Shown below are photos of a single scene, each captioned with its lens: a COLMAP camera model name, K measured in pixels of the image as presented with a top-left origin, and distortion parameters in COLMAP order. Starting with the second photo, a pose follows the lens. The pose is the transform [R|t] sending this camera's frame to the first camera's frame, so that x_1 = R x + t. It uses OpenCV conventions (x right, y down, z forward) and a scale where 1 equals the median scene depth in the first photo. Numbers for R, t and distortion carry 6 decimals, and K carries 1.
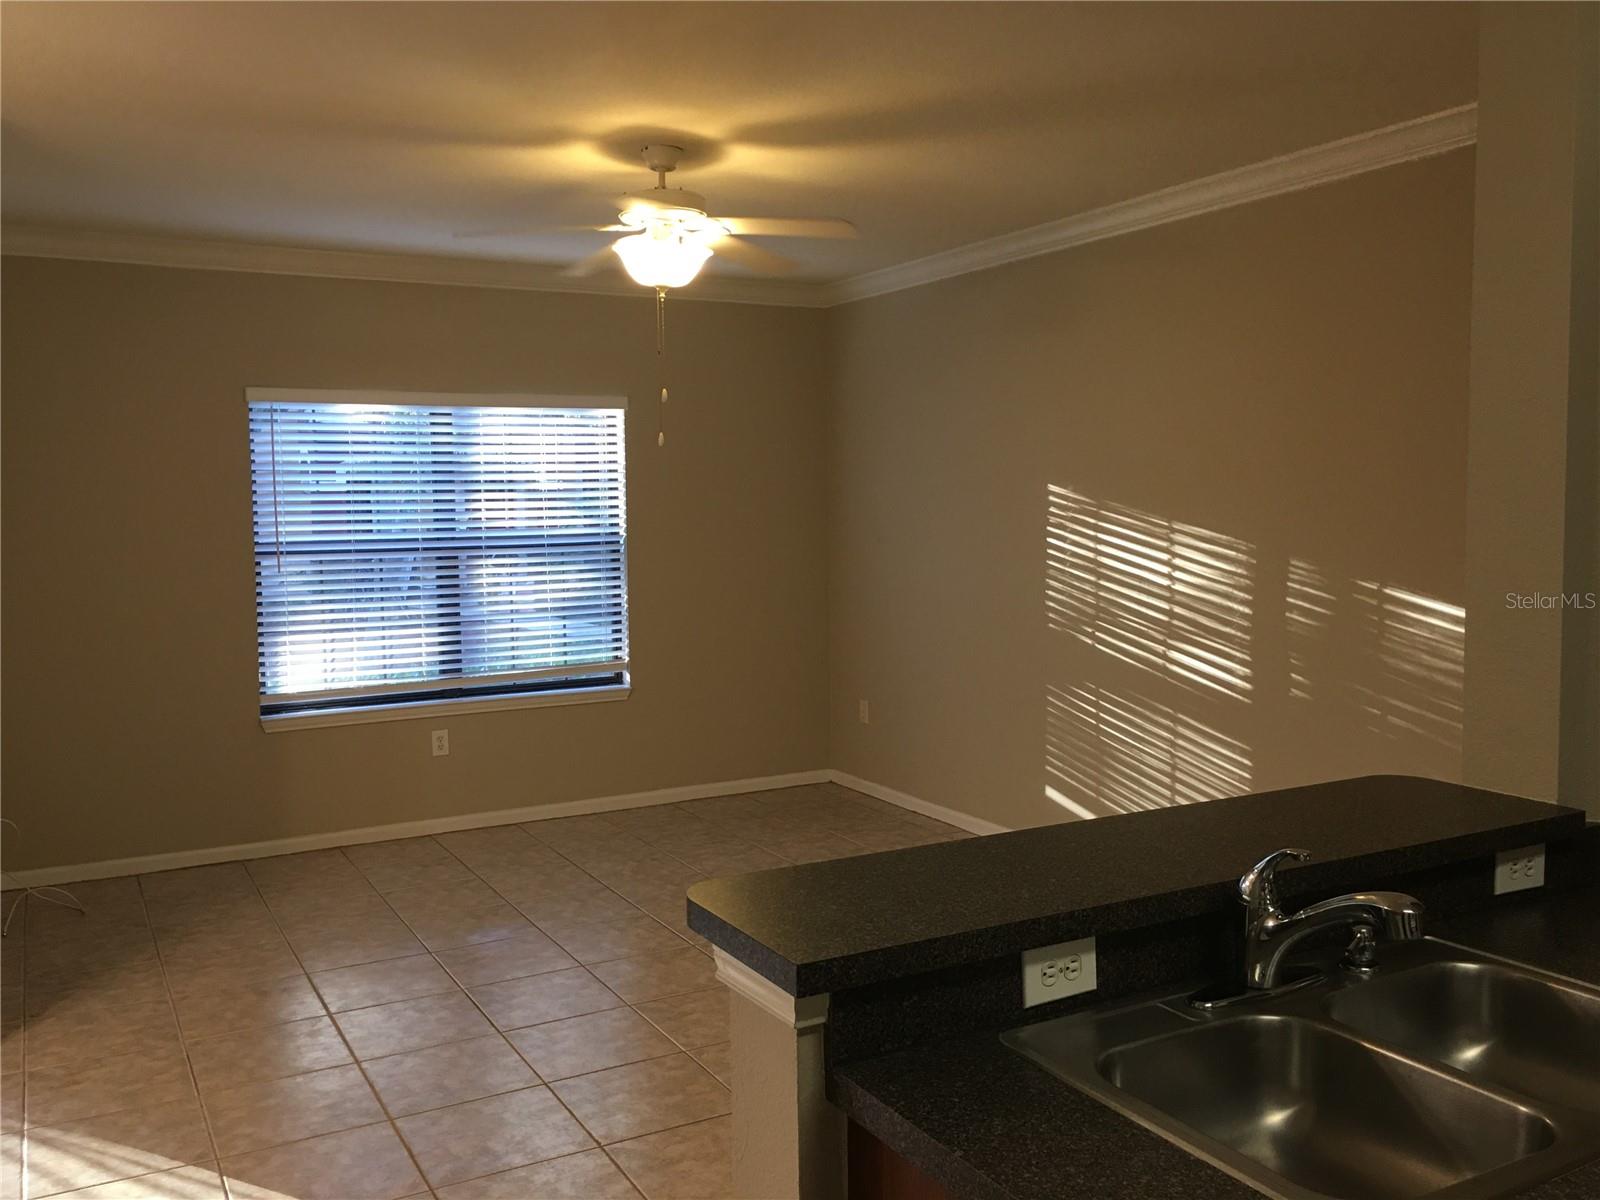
lens RADIAL K [[1360.4, 0, 775.8], [0, 1360.4, 590.9], [0, 0, 1]] dist [0.076018, -0.093307]
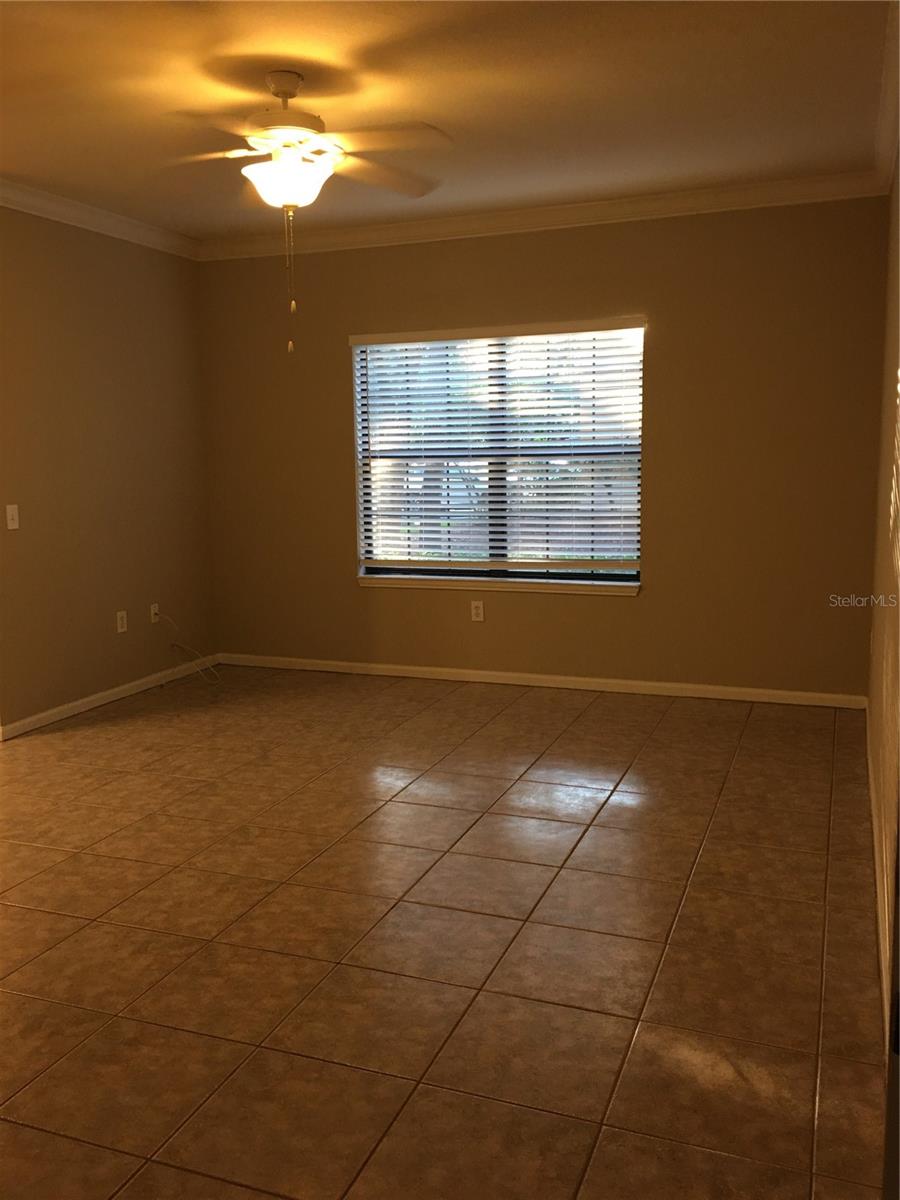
lens RADIAL K [[1020.3, 0, 451.1], [0, 1020.3, 586.6], [0, 0, 1]] dist [0.076018, -0.093307]
pose [[0.650176, 0.104716, -0.752533, 0.661561], [-0.046356, 0.994079, 0.098276, -0.004274], [0.758368, -0.029012, 0.651180, 0.546153]]
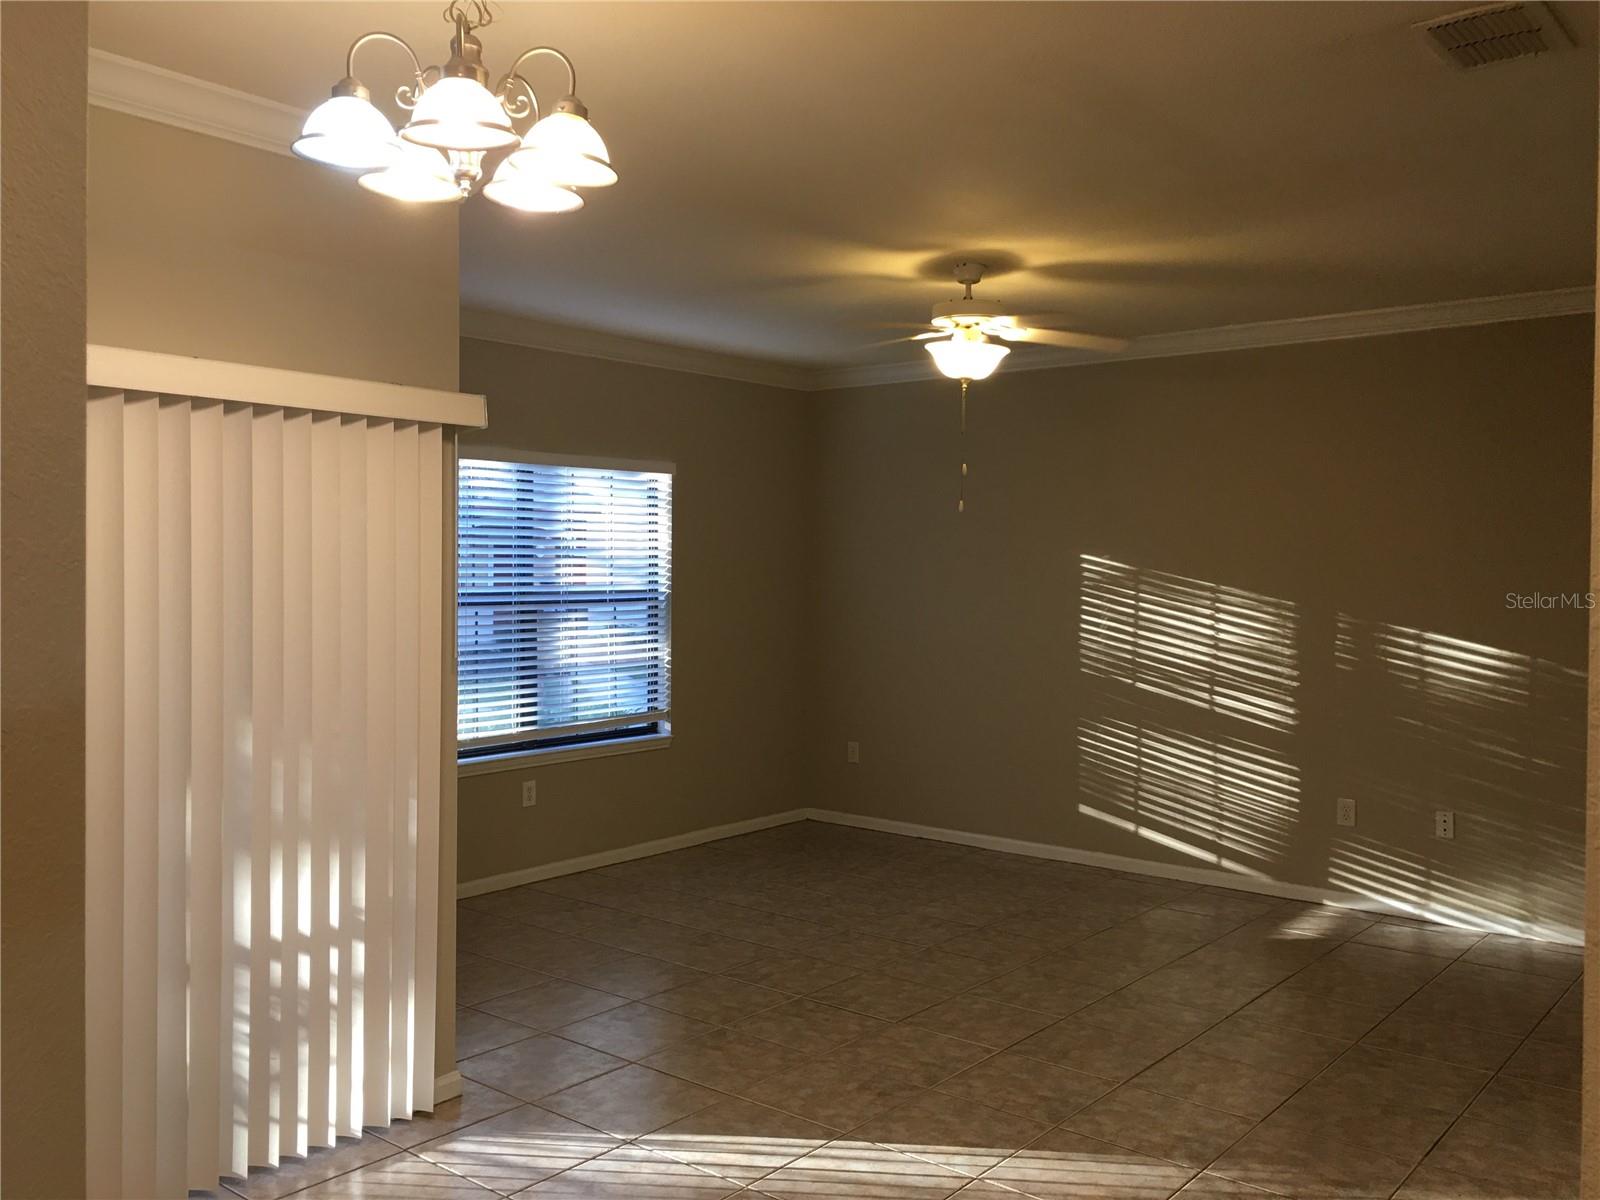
lens RADIAL K [[1360.4, 0, 787.2], [0, 1360.4, 585.4], [0, 0, 1]] dist [0.076018, -0.093307]
pose [[0.926129, 0.012496, 0.376999, -0.671187], [0.008827, 0.998459, -0.054779, 0.020447], [-0.377103, 0.054060, 0.924592, -0.030326]]
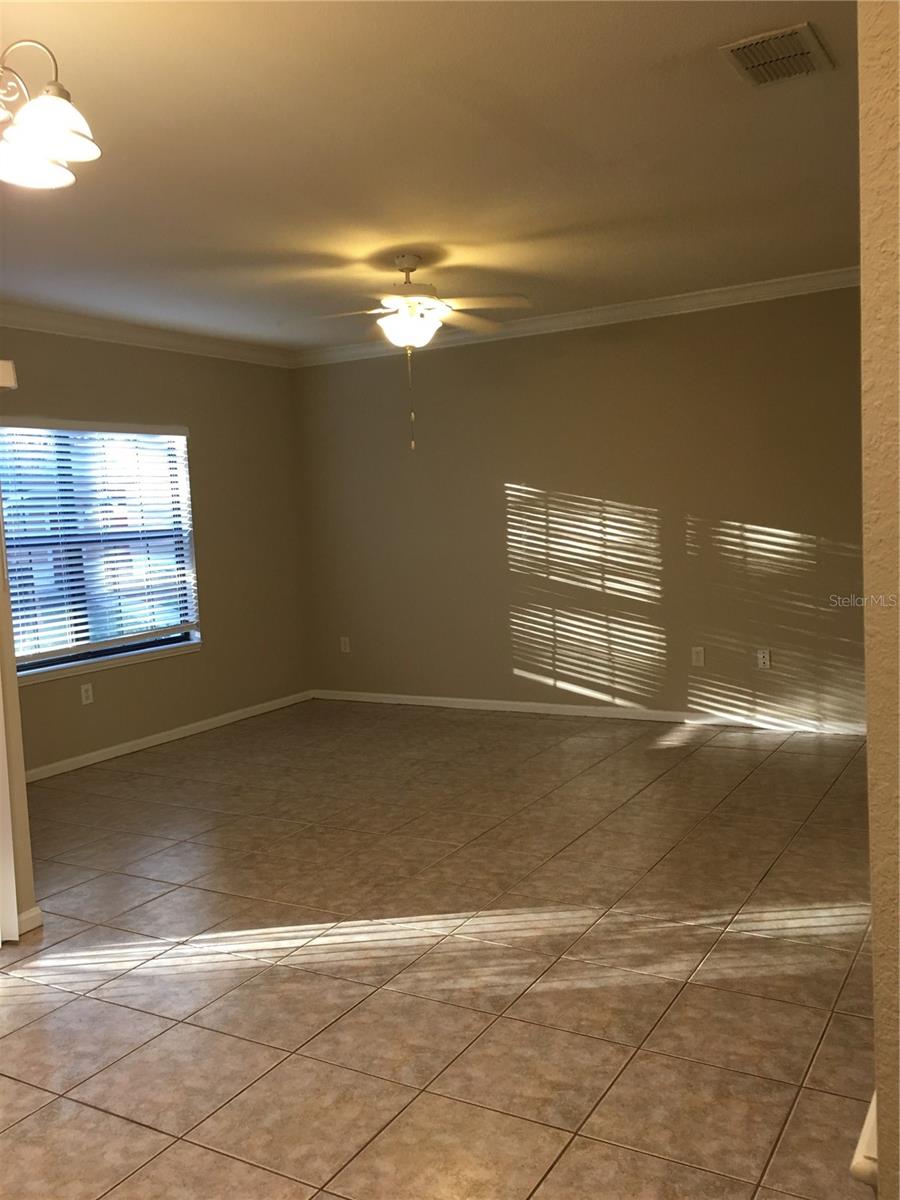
lens RADIAL K [[1020.3, 0, 462.9], [0, 1020.3, 592.5], [0, 0, 1]] dist [0.076018, -0.093307]
pose [[0.850602, -0.070041, 0.521125, -0.655020], [0.073846, 0.997178, 0.013489, 0.043519], [-0.520599, 0.027009, 0.853374, -0.014370]]
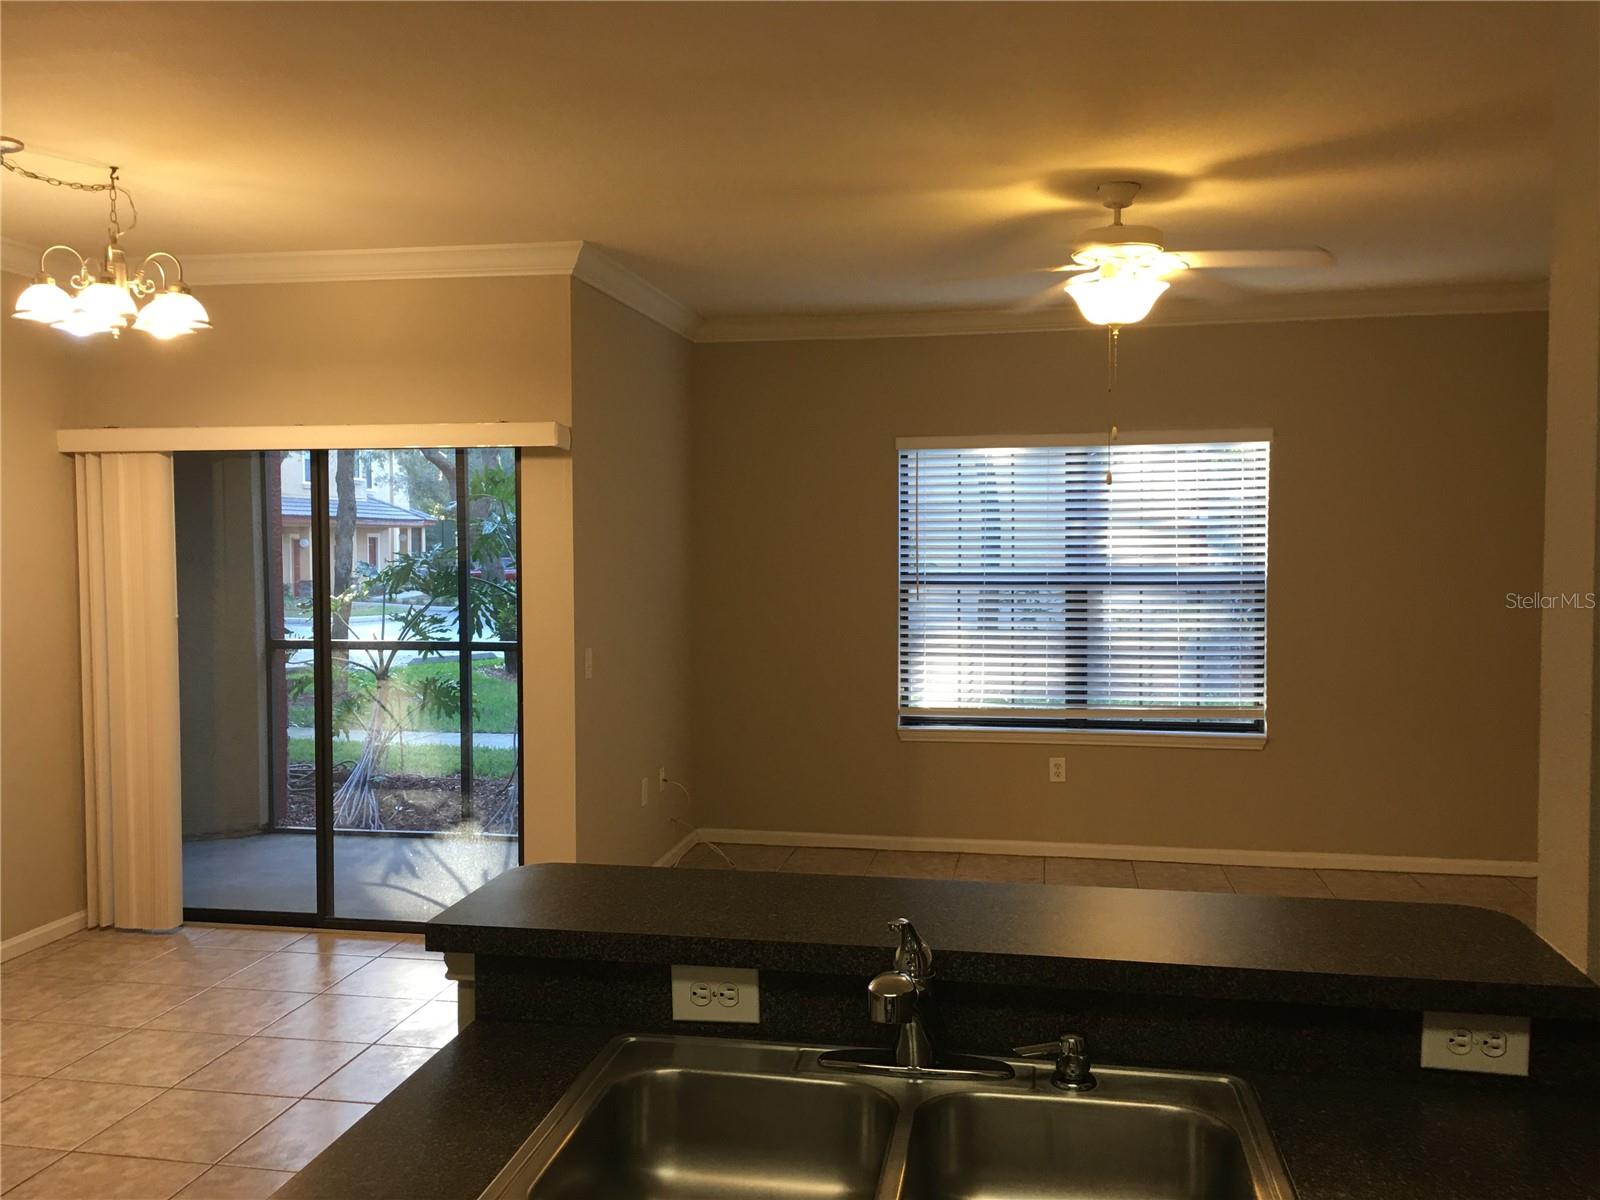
lens RADIAL K [[1360.4, 0, 780.3], [0, 1360.4, 598.9], [0, 0, 1]] dist [0.076018, -0.093307]
pose [[0.771990, 0.038146, -0.634490, 0.365751], [-0.049767, 0.998761, -0.000506, -0.011306], [0.633684, 0.031967, 0.772931, 0.085950]]
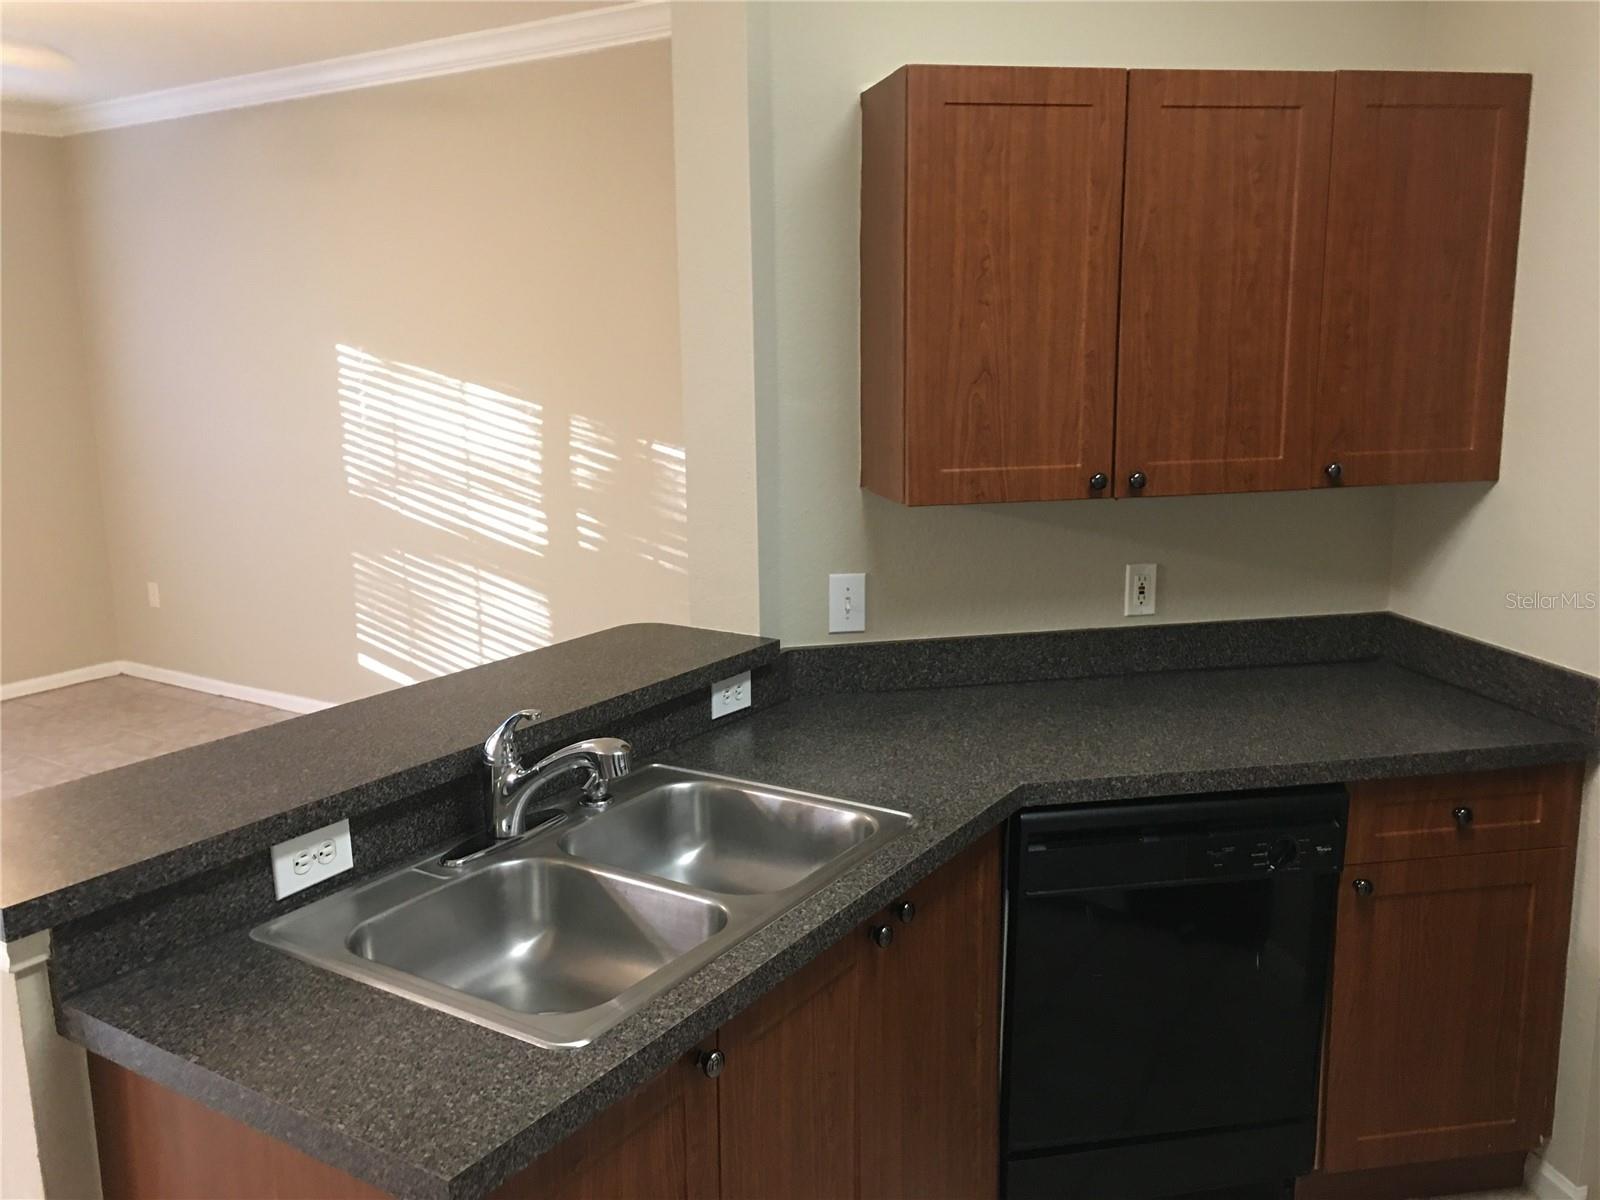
lens RADIAL K [[1360.4, 0, 773.6], [0, 1360.4, 604.1], [0, 0, 1]] dist [0.076018, -0.093307]
pose [[0.887400, -0.093731, 0.451370, 0.027223], [0.039983, 0.991071, 0.127198, -0.011161], [-0.459262, -0.094828, 0.883225, -0.019027]]
